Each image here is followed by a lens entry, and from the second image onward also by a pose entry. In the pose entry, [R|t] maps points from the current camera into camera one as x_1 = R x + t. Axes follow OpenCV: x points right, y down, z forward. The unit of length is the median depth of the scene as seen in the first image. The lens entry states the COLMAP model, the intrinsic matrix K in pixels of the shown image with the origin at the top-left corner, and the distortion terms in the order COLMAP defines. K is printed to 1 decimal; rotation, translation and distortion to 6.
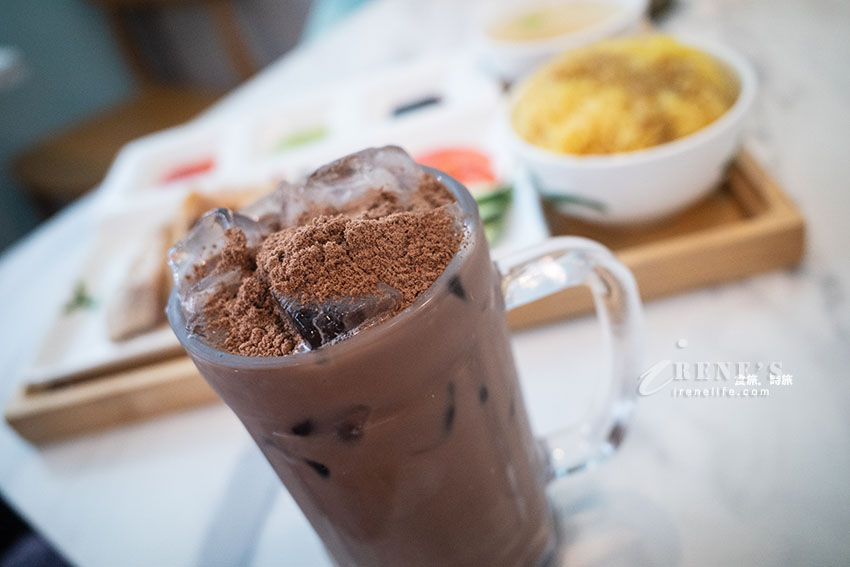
lens RADIAL K [[799.0, 0, 425.0], [0, 799.0, 283.5], [0, 0, 1]] dist [0.032653, 0.002153]
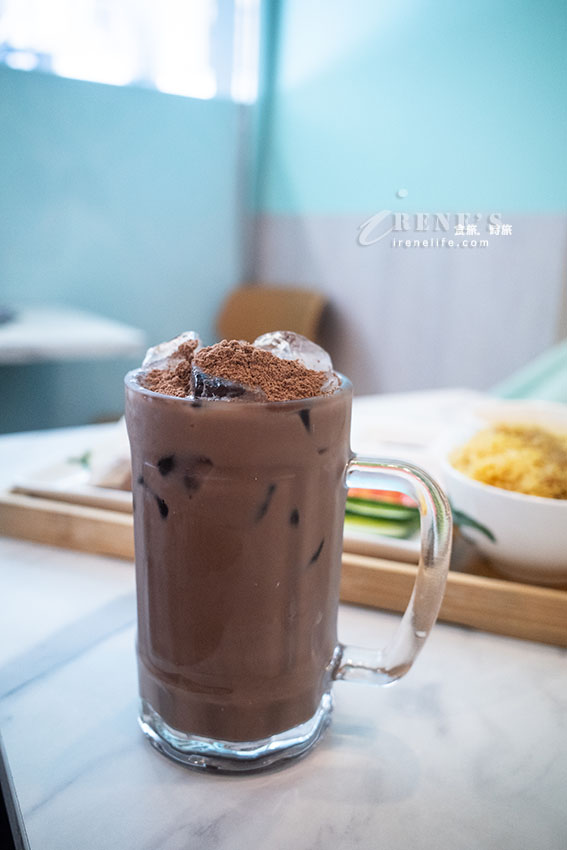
lens RADIAL K [[799.0, 0, 283.5], [0, 799.0, 425.0], [0, 0, 1]] dist [0.032653, 0.002153]
pose [[0.882438, 0.375508, -0.283368, 0.378785], [-0.452330, 0.842758, -0.291815, 0.413434], [0.129232, 0.385684, 0.913535, -0.265932]]
